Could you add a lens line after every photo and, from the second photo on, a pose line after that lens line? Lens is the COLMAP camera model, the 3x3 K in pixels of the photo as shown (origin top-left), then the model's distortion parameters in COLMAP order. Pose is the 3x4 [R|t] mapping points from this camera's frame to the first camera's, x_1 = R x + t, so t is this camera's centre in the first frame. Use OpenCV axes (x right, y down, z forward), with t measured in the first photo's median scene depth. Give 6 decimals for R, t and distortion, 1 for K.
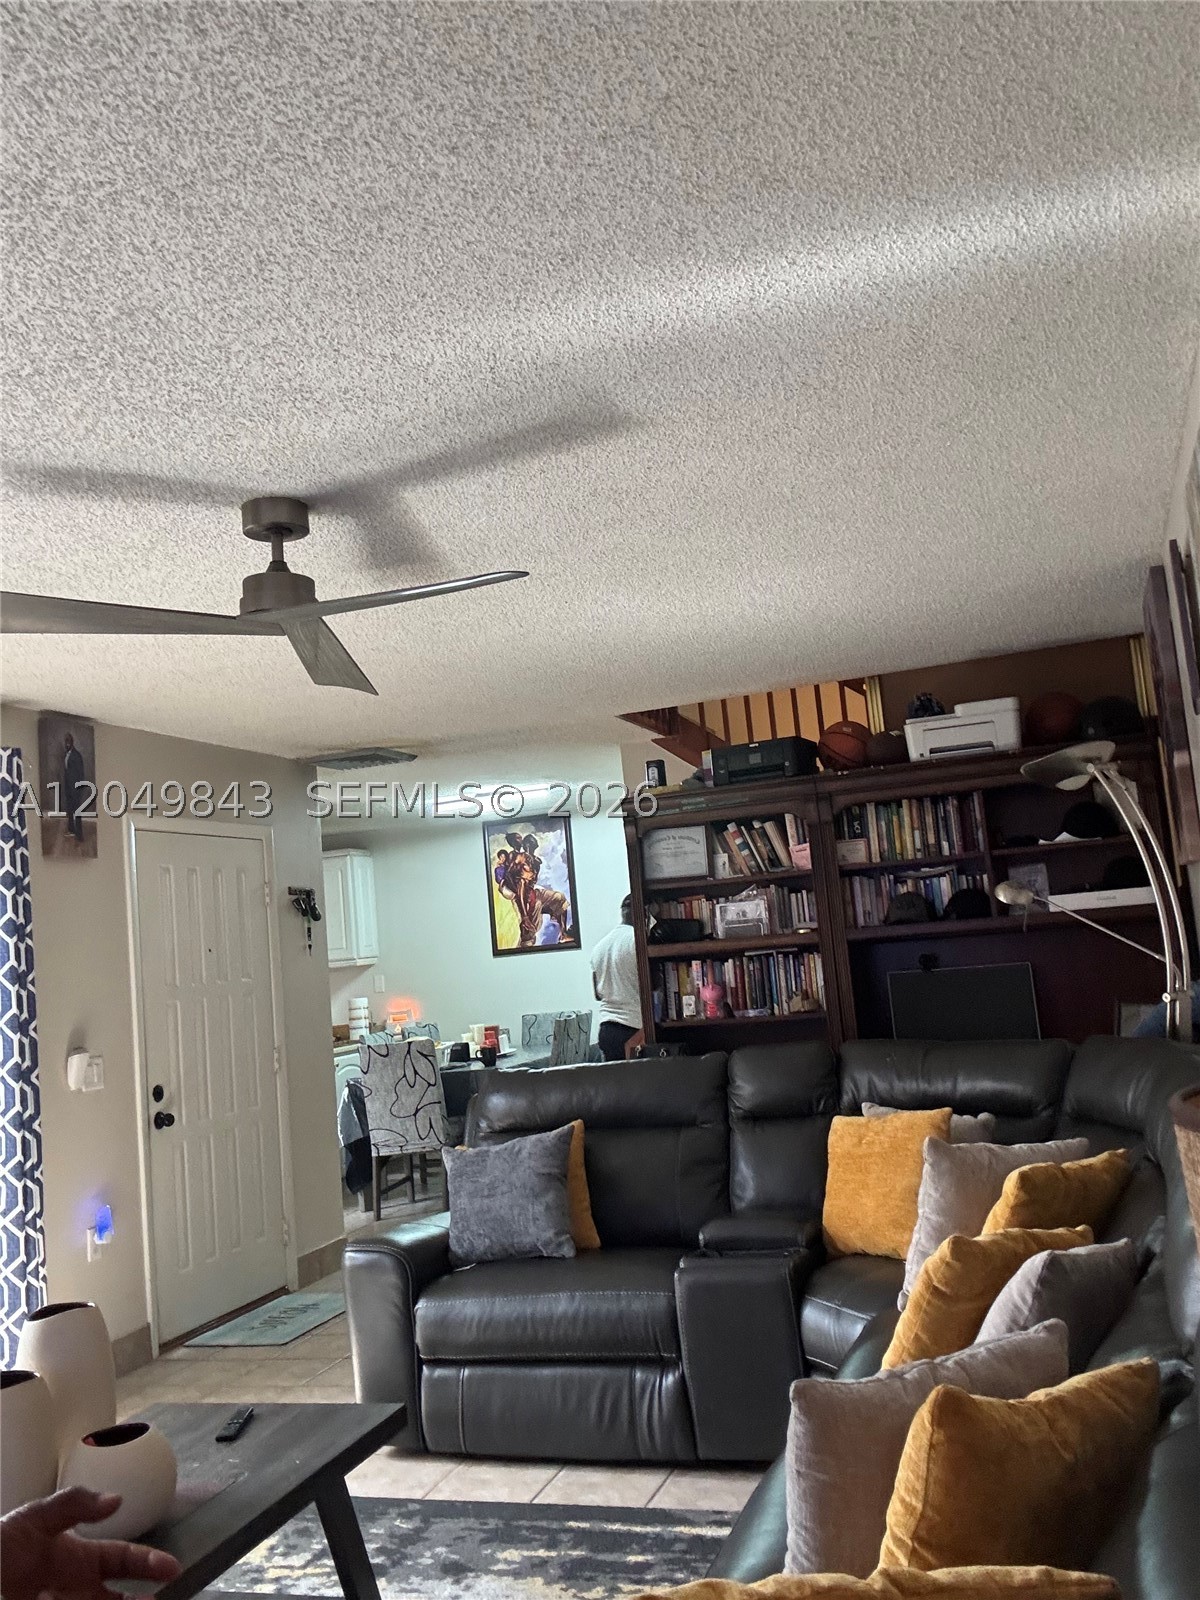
lens RADIAL K [[1403.9, 0, 596.6], [0, 1403.9, 792.4], [0, 0, 1]] dist [0.125200, -0.181219]
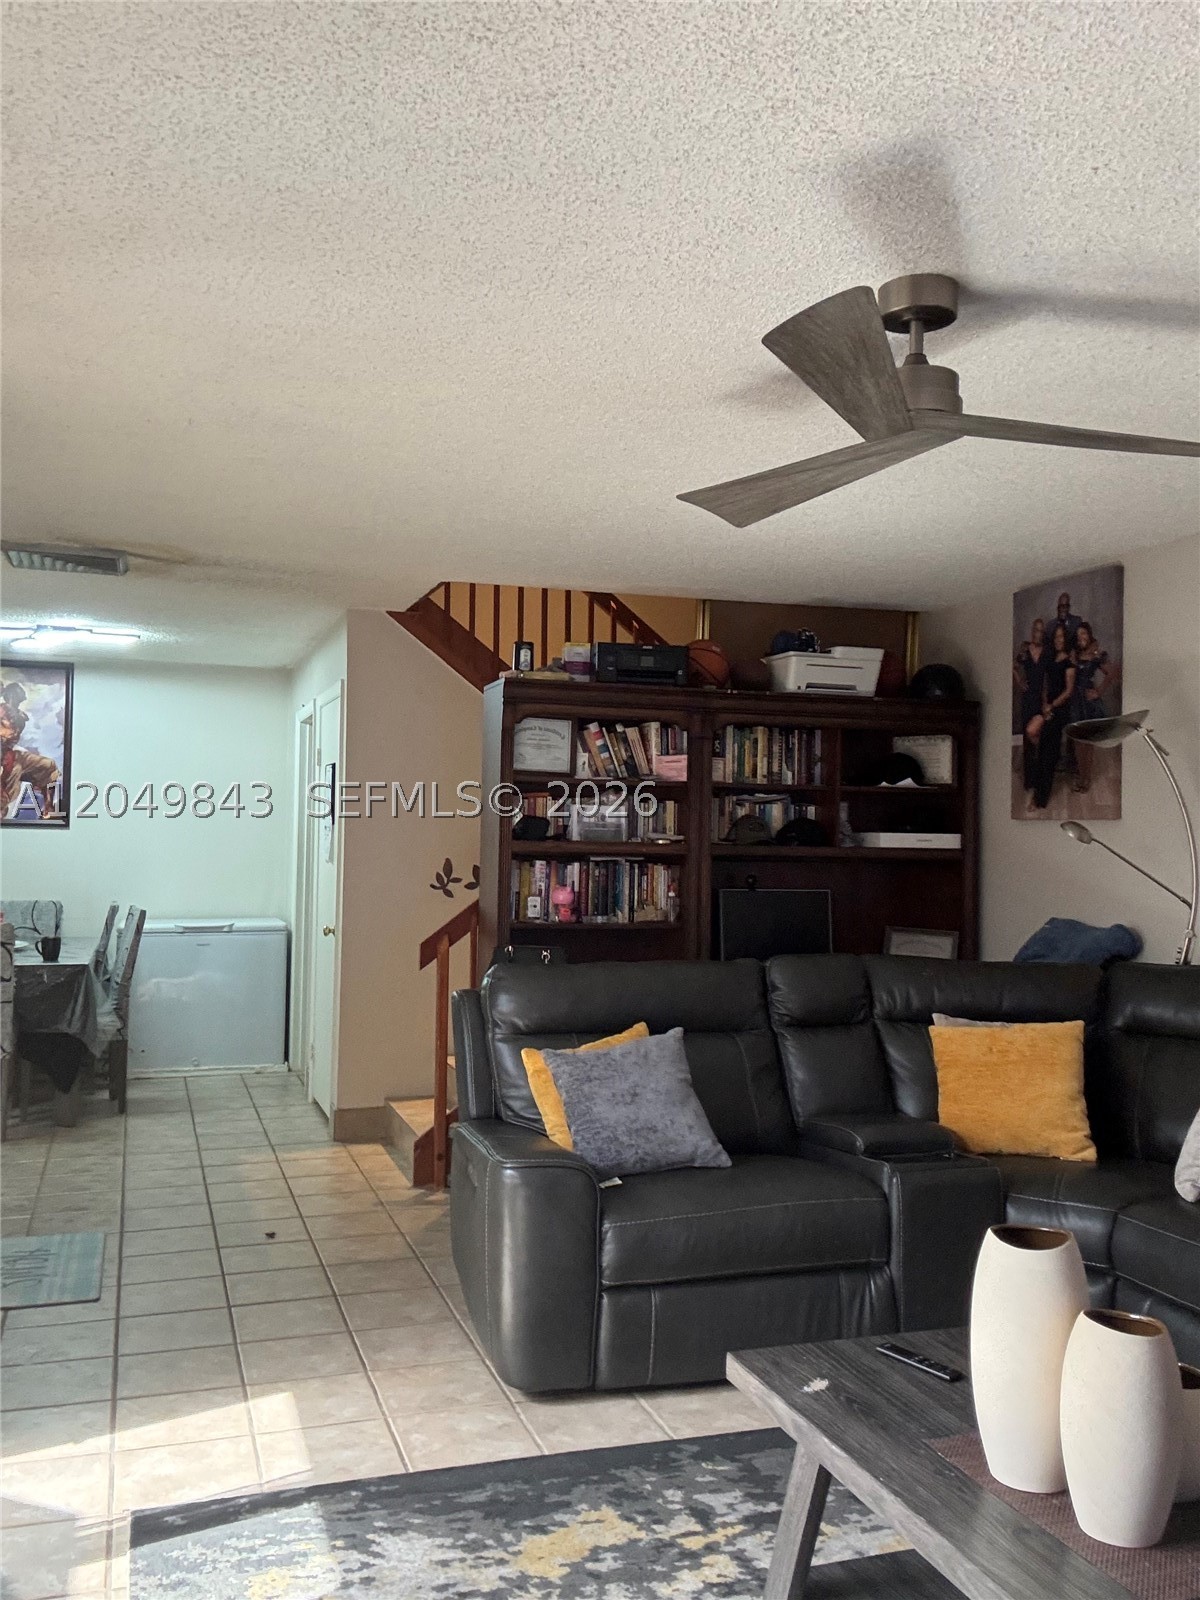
lens RADIAL K [[1403.9, 0, 596.6], [0, 1403.9, 792.4], [0, 0, 1]] dist [0.125200, -0.181219]
pose [[0.790966, 0.123527, 0.599262, -0.487825], [-0.156079, 0.987742, 0.002404, 0.068932], [-0.591619, -0.095434, 0.800550, 0.237951]]
